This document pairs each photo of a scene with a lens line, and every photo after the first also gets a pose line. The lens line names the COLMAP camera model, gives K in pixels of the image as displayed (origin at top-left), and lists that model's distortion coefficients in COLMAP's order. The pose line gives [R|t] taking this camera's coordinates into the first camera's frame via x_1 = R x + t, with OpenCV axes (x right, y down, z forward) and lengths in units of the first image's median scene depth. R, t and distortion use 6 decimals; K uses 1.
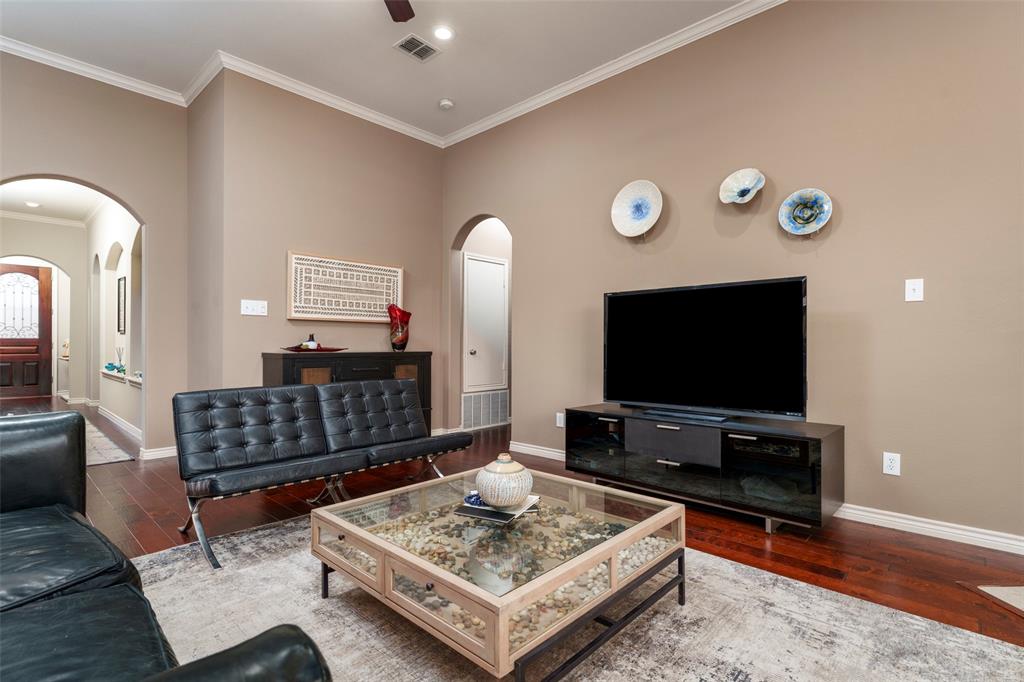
lens RADIAL K [[495.4, 0, 517.2], [0, 495.4, 342.2], [0, 0, 1]] dist [-0.002753, 0.000780]
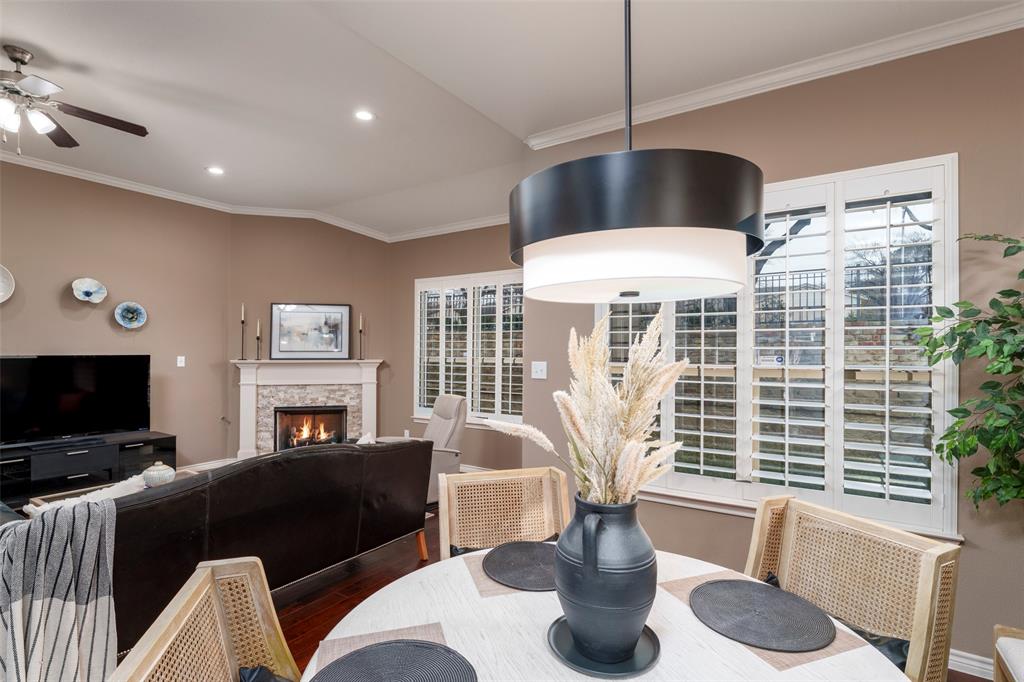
lens RADIAL K [[495.4, 0, 513.5], [0, 495.4, 348.9], [0, 0, 1]] dist [-0.002753, 0.000780]
pose [[-0.157847, 0.001645, 0.987462, -1.132465], [-0.008288, 0.999961, -0.002990, -0.121689], [-0.987429, -0.008656, -0.157827, -0.060565]]
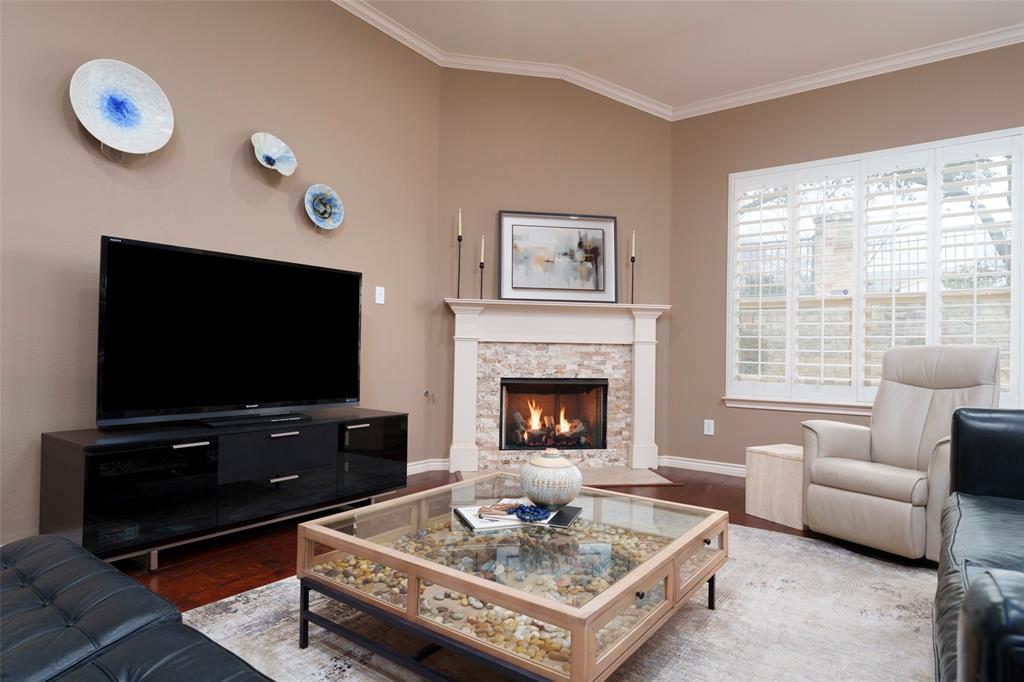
lens RADIAL K [[574.4, 0, 516.8], [0, 574.4, 339.9], [0, 0, 1]] dist [0.002889, -0.002088]
pose [[-0.110511, 0.015994, 0.993746, -0.537728], [-0.023120, 0.999559, -0.018659, 0.023282], [-0.993606, -0.025037, -0.110092, 0.593173]]
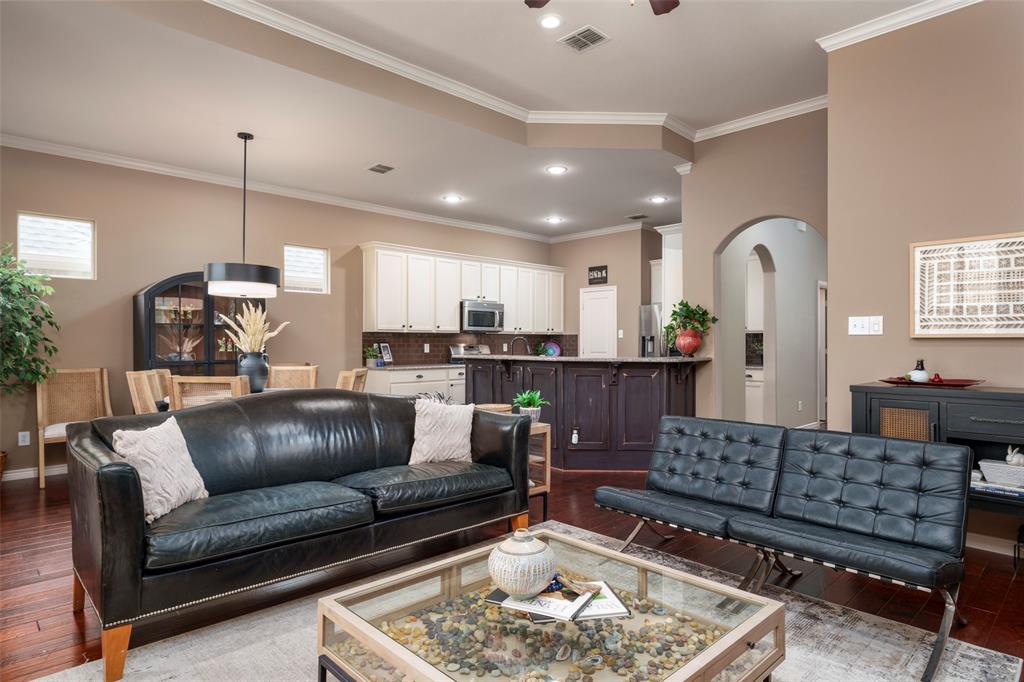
lens RADIAL K [[574.4, 0, 511.5], [0, 574.4, 342.4], [0, 0, 1]] dist [0.002889, -0.002088]
pose [[-0.058044, -0.002978, -0.998310, 0.481761], [0.004587, 0.999984, -0.003250, -0.046357], [0.998303, -0.004768, -0.058030, 0.533967]]
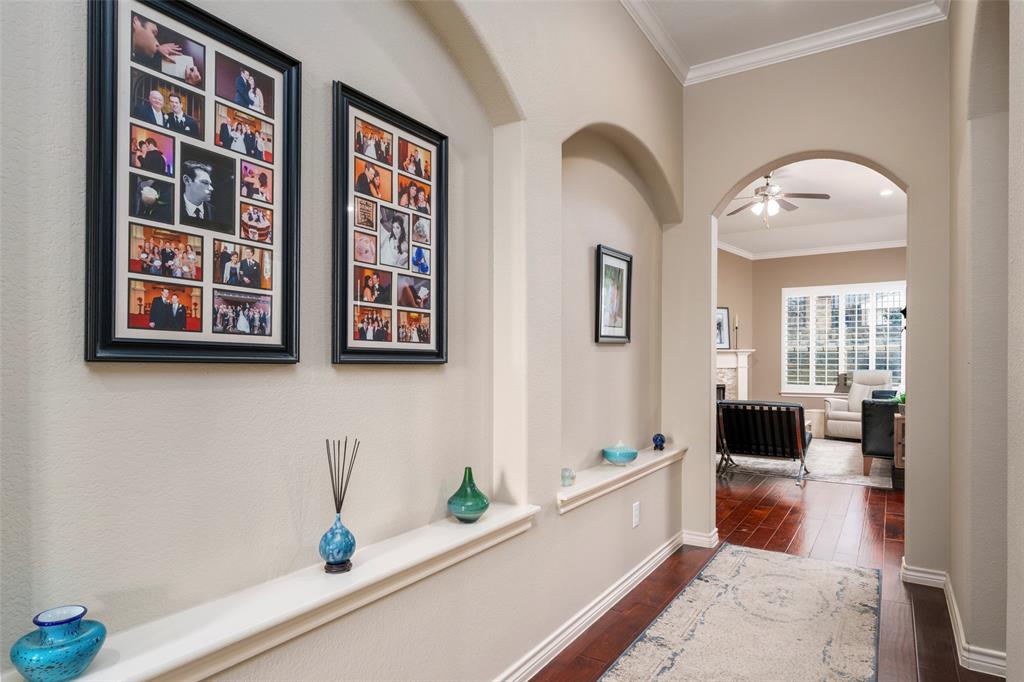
lens RADIAL K [[574.4, 0, 516.7], [0, 574.4, 355.6], [0, 0, 1]] dist [0.002889, -0.002088]
pose [[-0.157184, 0.002767, 0.987565, -1.807228], [-0.007517, 0.999964, -0.003998, -0.036510], [-0.987541, -0.008052, -0.157158, 1.647581]]
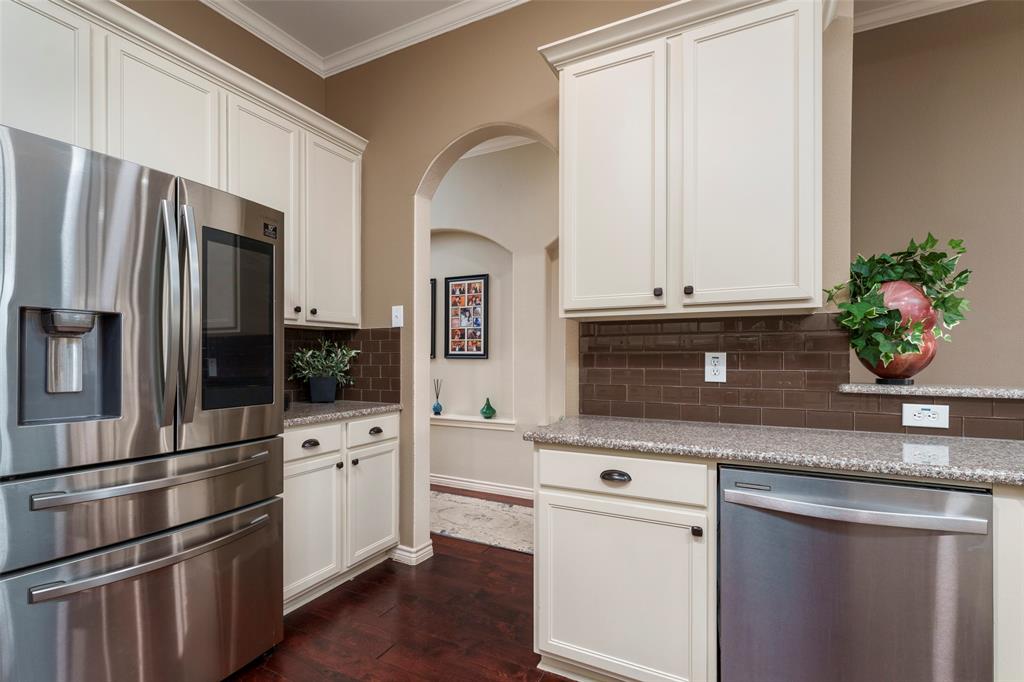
lens RADIAL K [[506.6, 0, 477.3], [0, 506.6, 354.8], [0, 0, 1]] dist [0.006509, 0.001036]
pose [[0.973762, -0.003589, 0.227540, -1.596577], [0.002931, 0.999990, 0.003229, -0.043875], [-0.227550, -0.002477, 0.973763, 0.480749]]
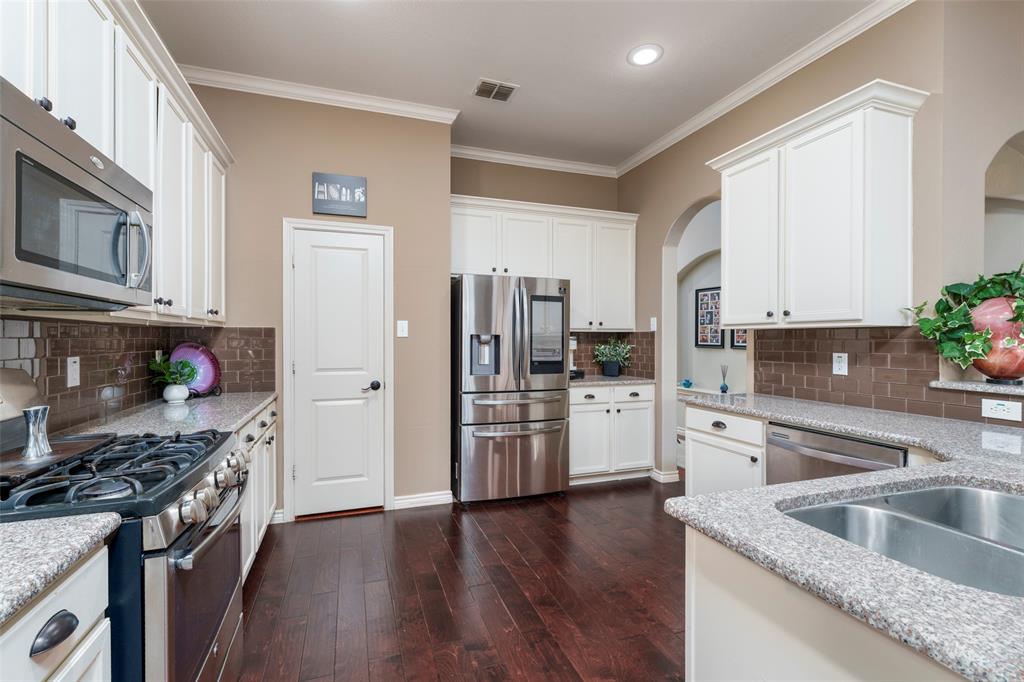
lens RADIAL K [[457.5, 0, 508.3], [0, 457.5, 337.1], [0, 0, 1]] dist [0.004243, -0.001481]
pose [[0.885439, -0.004679, -0.464733, -1.342888], [0.004459, 0.999989, -0.001571, -0.068488], [0.464735, -0.000681, 0.885449, 0.130107]]
